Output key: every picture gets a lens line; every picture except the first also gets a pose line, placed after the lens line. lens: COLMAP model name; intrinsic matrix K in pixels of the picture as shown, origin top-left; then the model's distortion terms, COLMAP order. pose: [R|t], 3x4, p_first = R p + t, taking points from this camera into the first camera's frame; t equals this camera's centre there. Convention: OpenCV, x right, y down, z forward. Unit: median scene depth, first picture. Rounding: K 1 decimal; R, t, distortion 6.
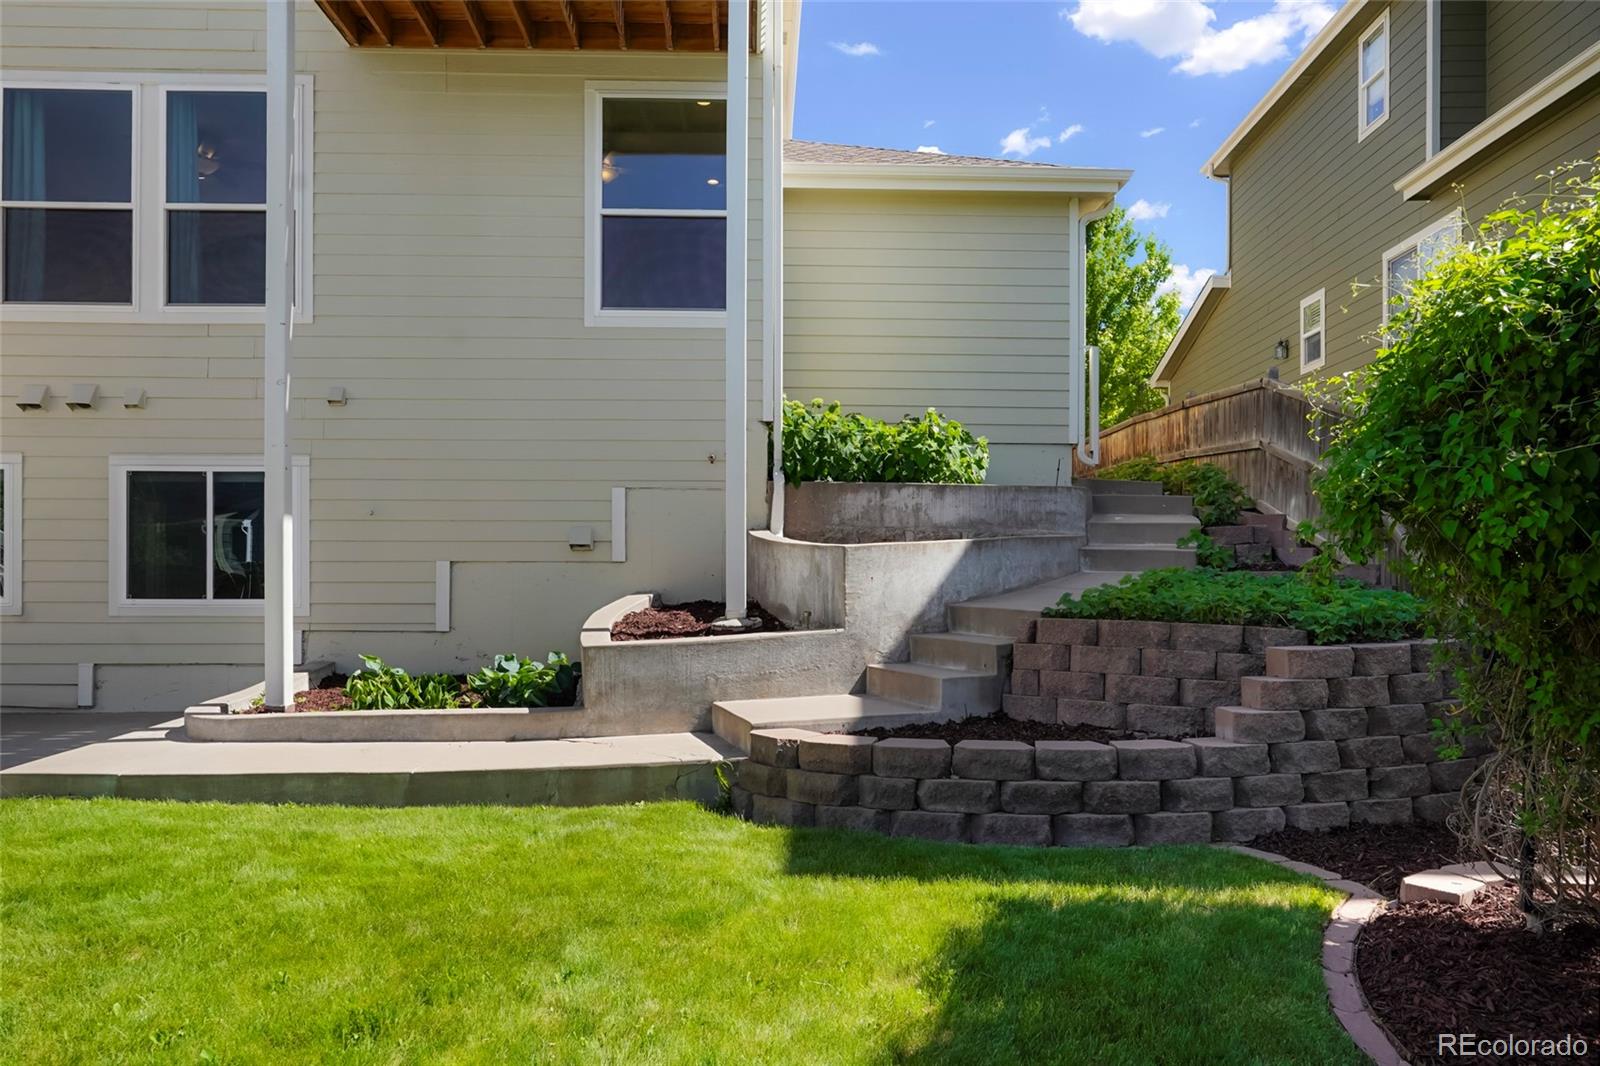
lens RADIAL K [[1043.7, 0, 798.8], [0, 1043.7, 561.1], [0, 0, 1]] dist [0.000176, -0.000794]
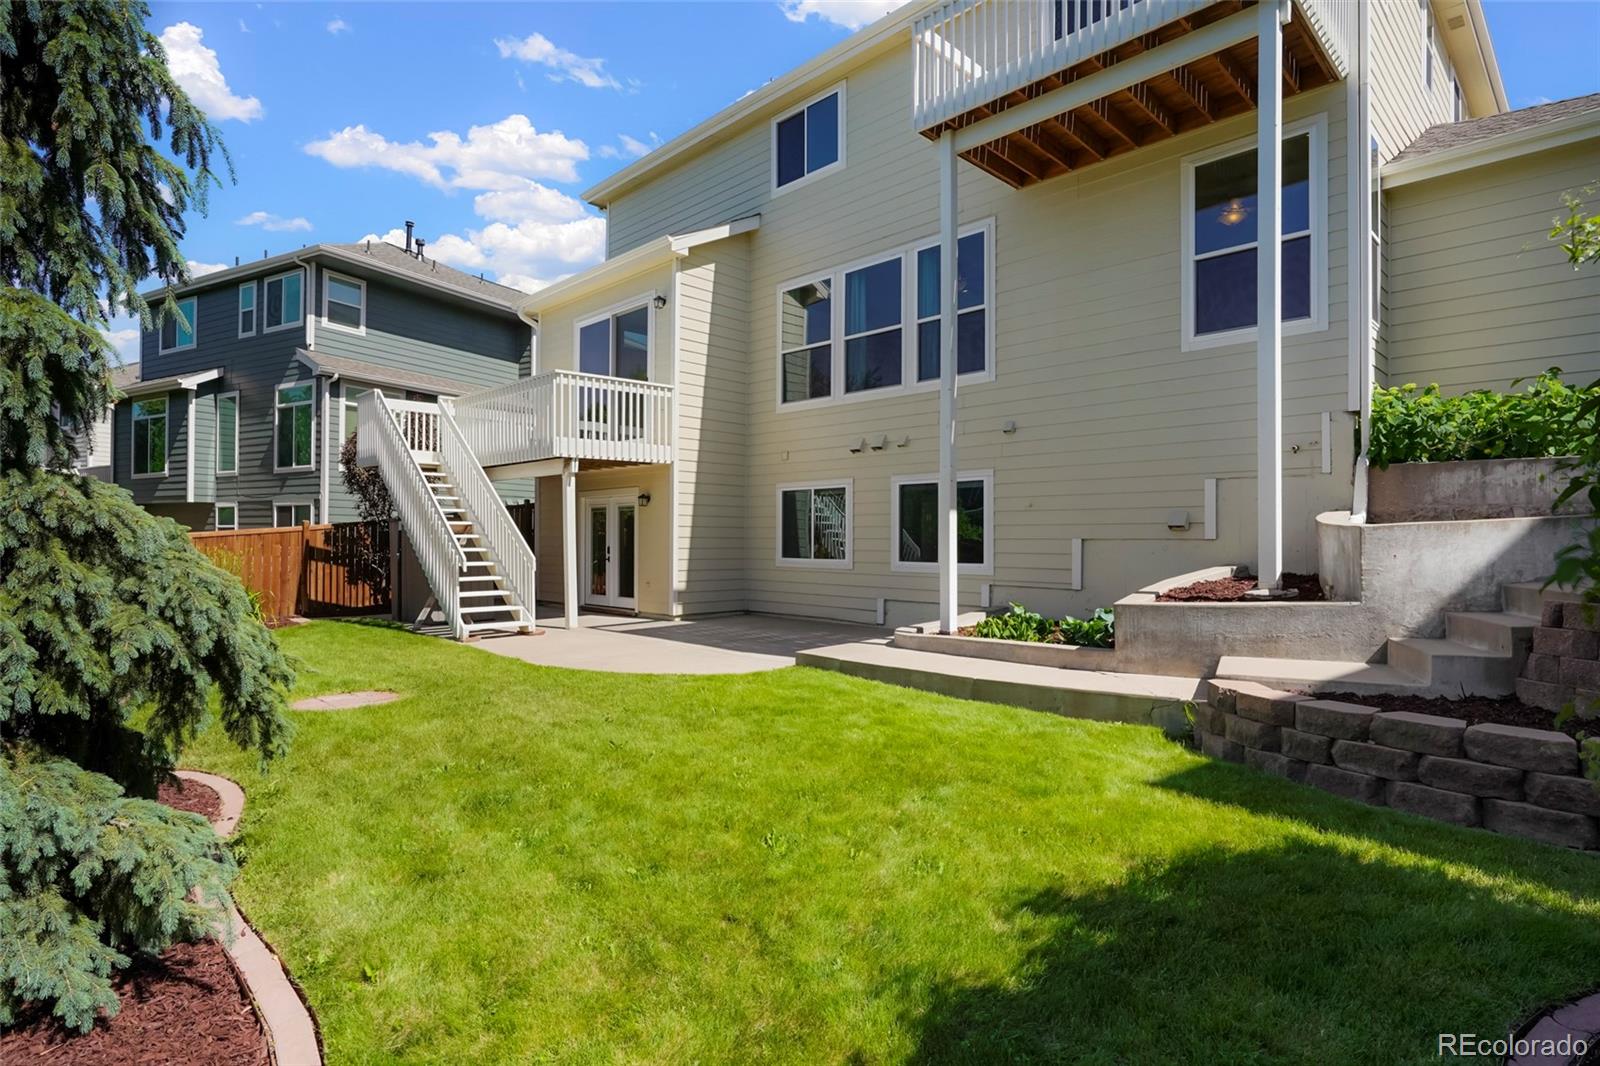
lens RADIAL K [[813.1, 0, 805.0], [0, 813.1, 528.8], [0, 0, 1]] dist [-0.002119, -0.000188]
pose [[0.684853, -0.009145, -0.728624, 0.280307], [0.002302, 0.999943, -0.010386, -0.004355], [0.728678, 0.005435, 0.684835, 0.000102]]
